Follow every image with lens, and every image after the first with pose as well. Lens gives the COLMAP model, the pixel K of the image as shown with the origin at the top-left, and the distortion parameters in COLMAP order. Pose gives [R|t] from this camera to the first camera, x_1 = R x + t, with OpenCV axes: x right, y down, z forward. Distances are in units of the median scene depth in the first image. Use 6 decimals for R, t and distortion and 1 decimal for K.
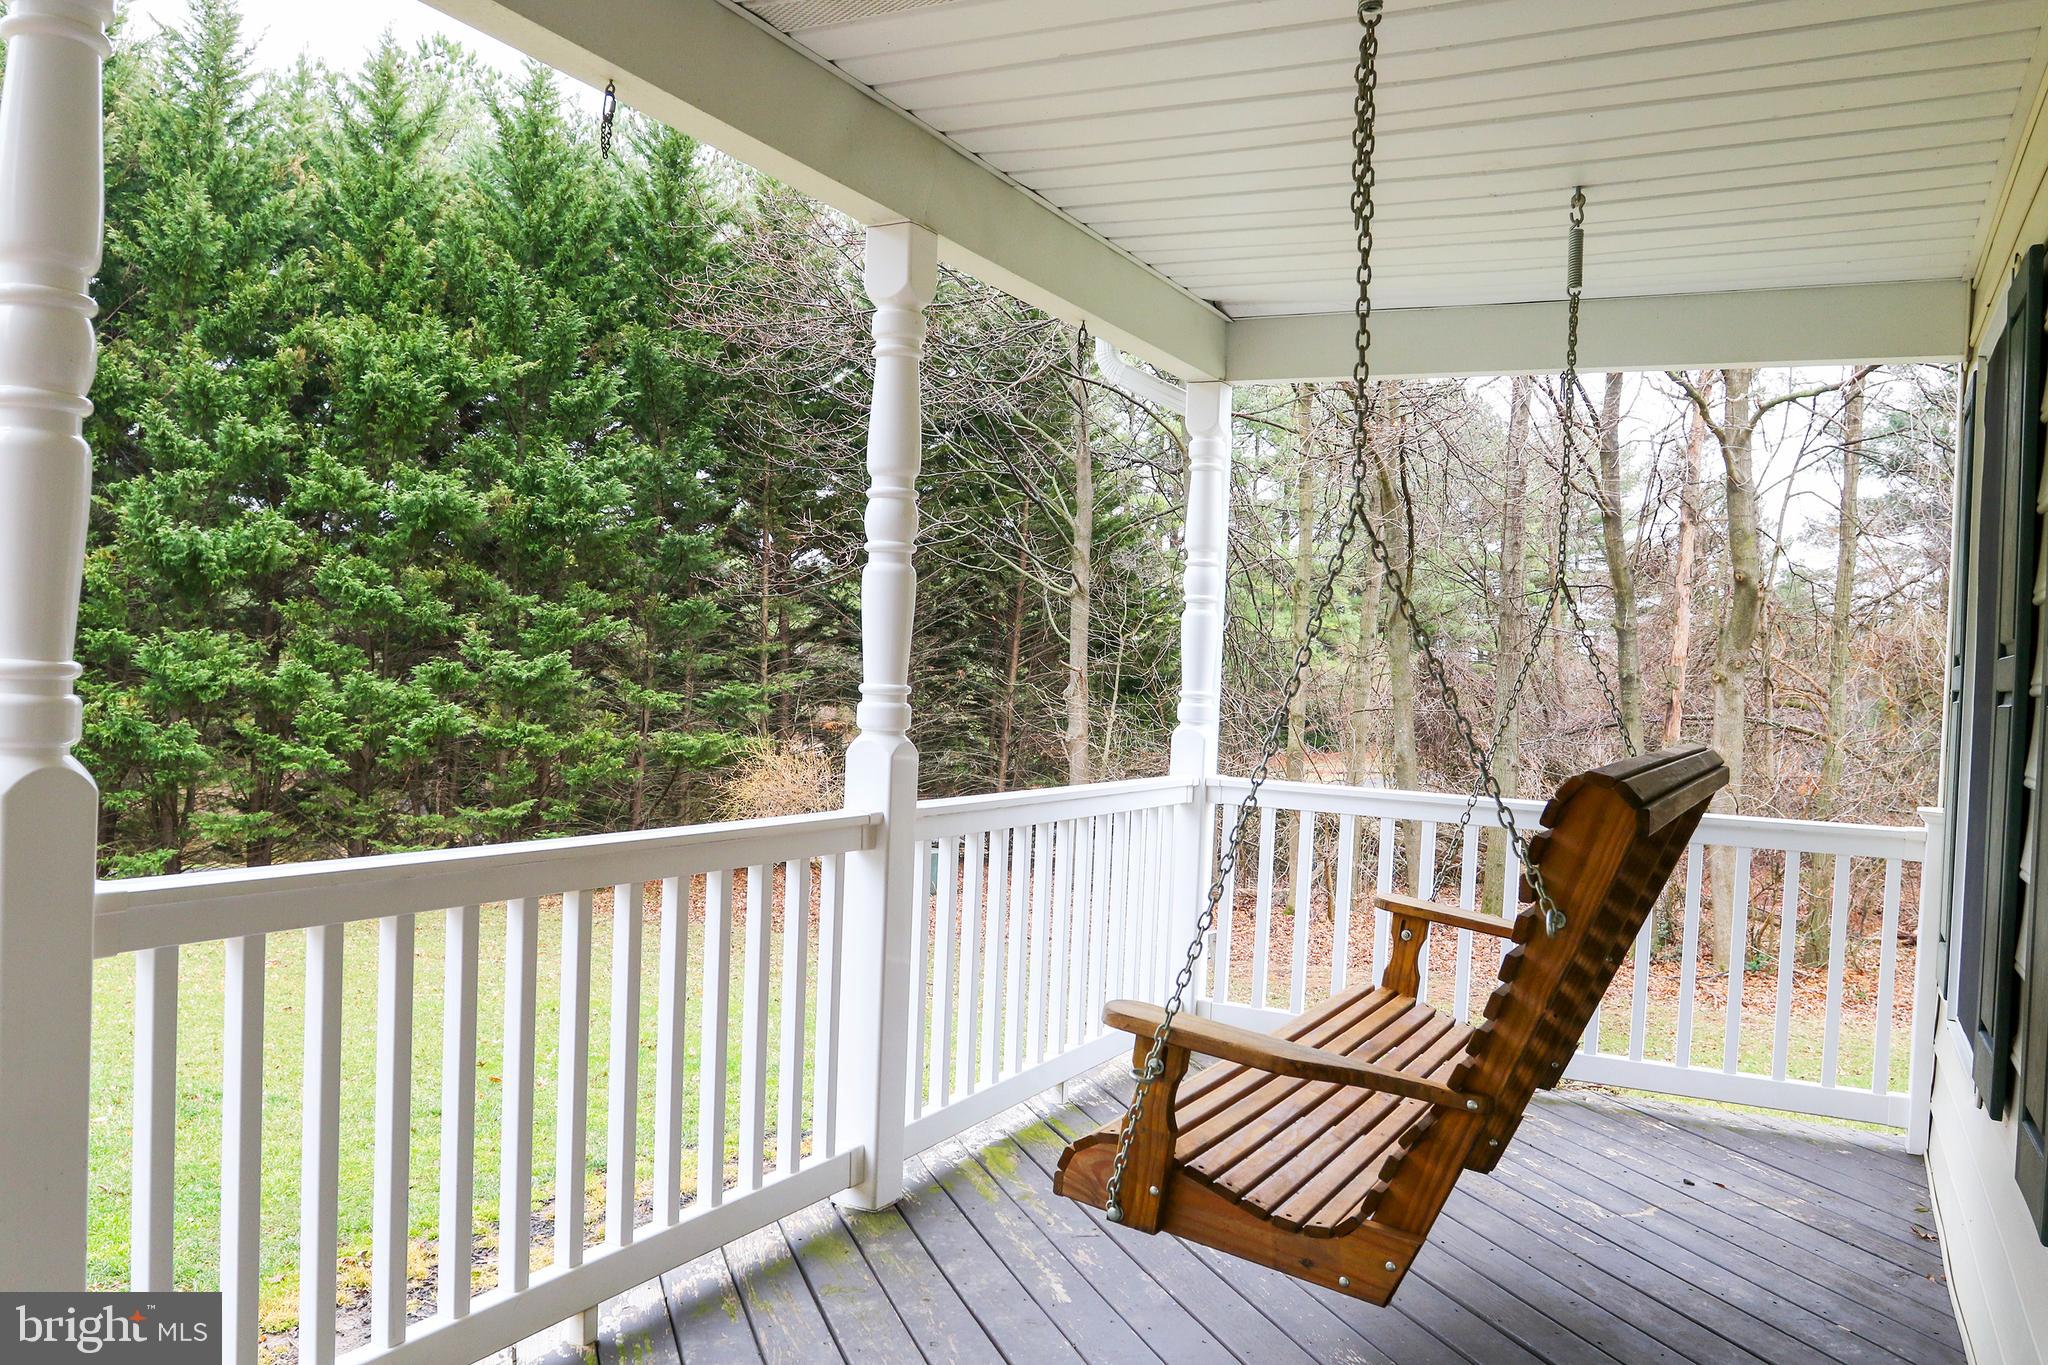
lens RADIAL K [[1597.8, 0, 1025.1], [0, 1597.8, 692.5], [0, 0, 1]] dist [-0.090361, 0.057804]
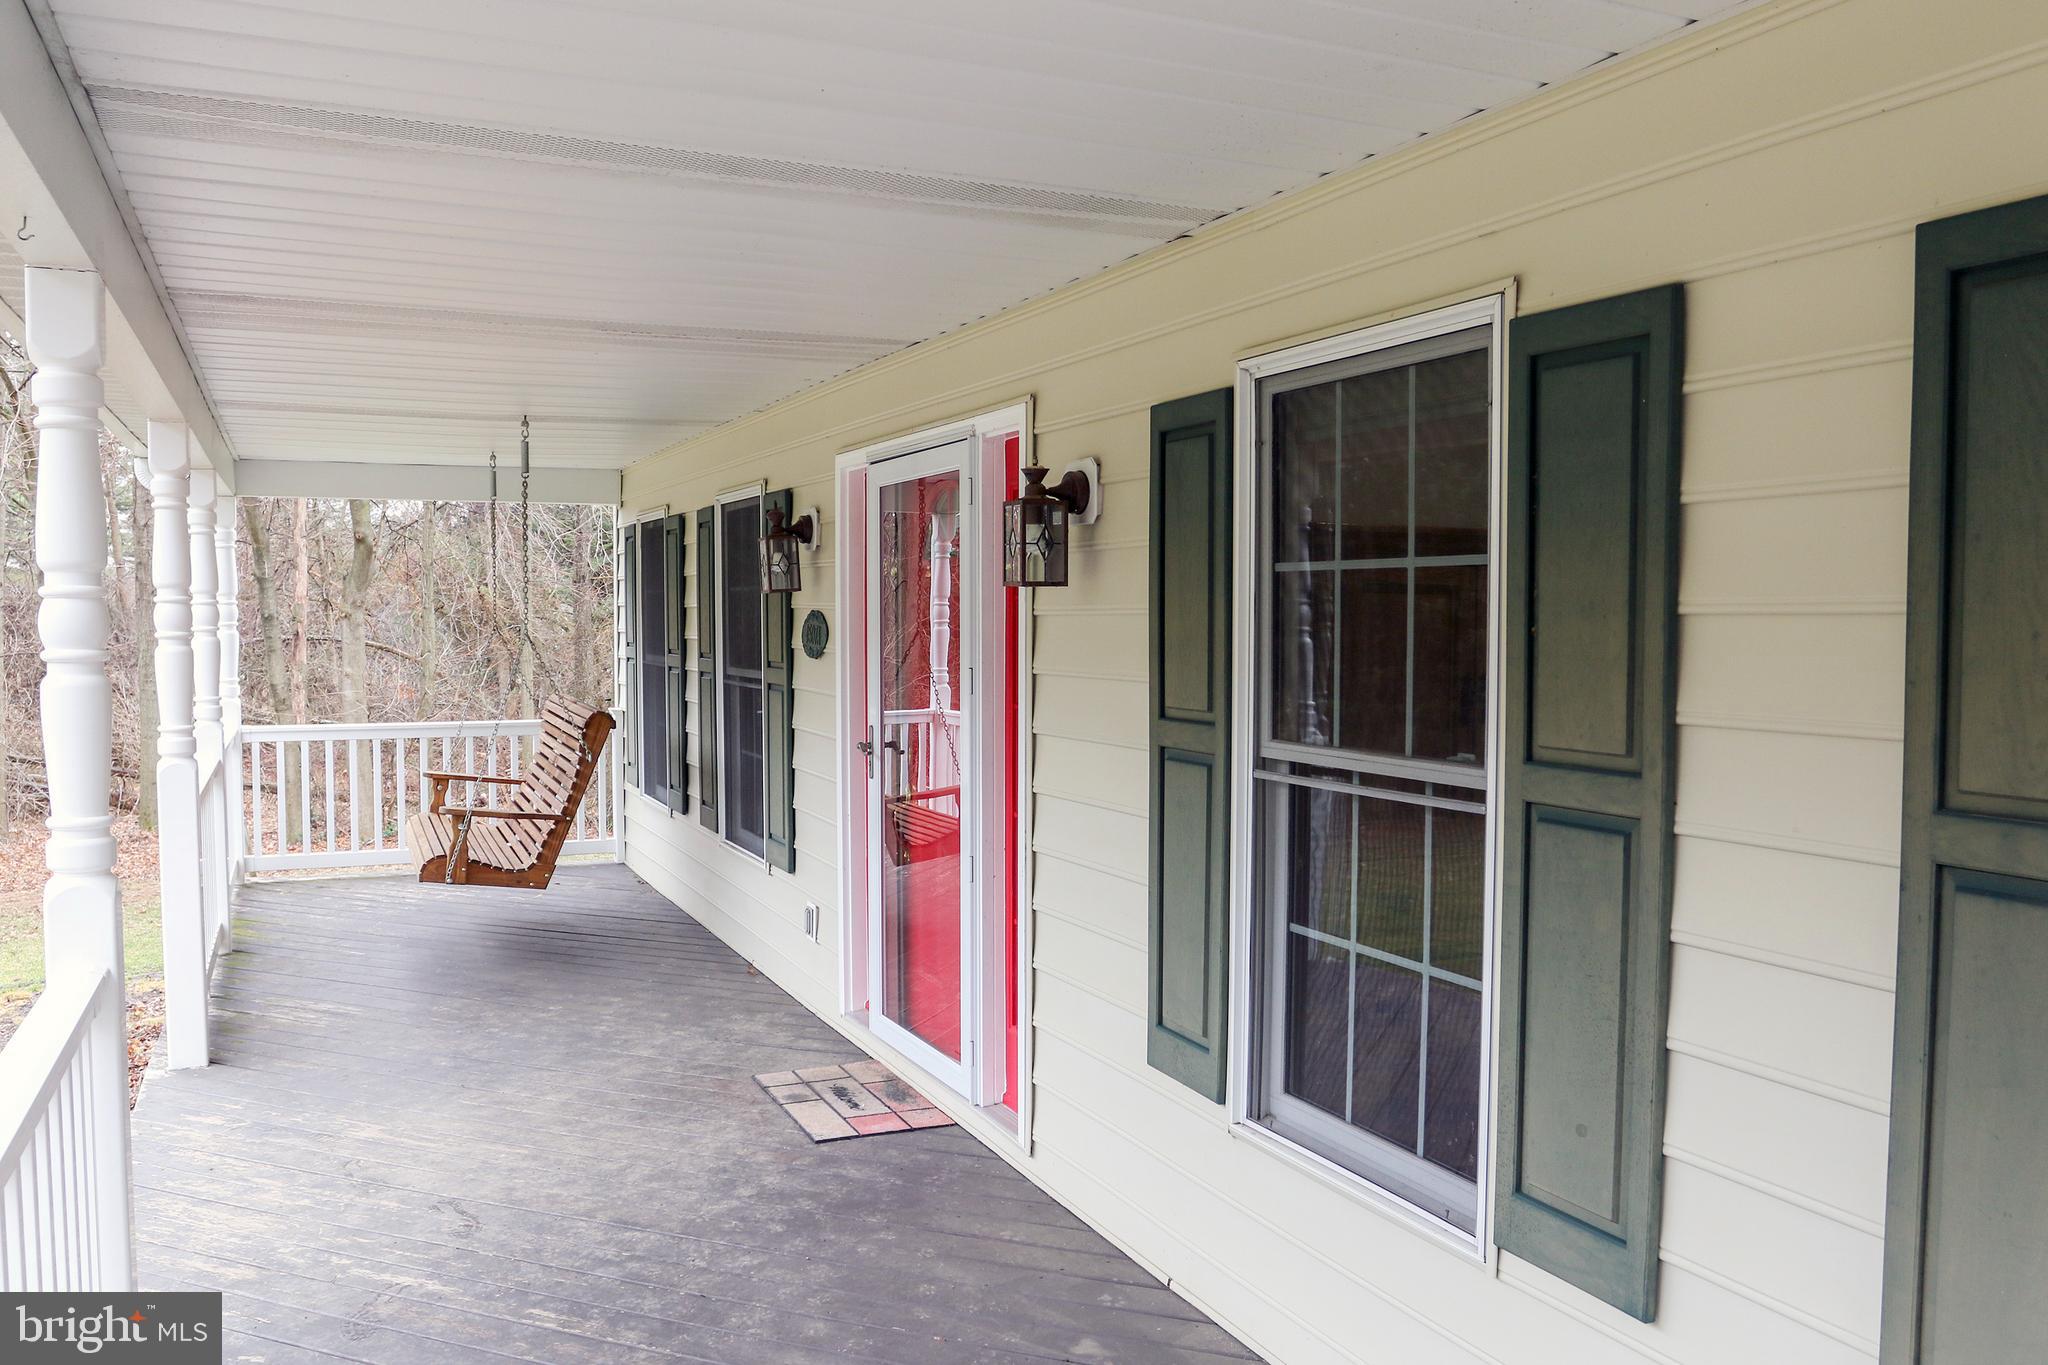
lens RADIAL K [[1597.8, 0, 1025.0], [0, 1597.8, 683.6], [0, 0, 1]] dist [-0.090361, 0.057804]
pose [[0.621731, -0.085652, 0.778534, -0.352483], [0.040374, 0.996186, 0.077355, -0.048712], [-0.782190, -0.016661, 0.622817, -0.374376]]
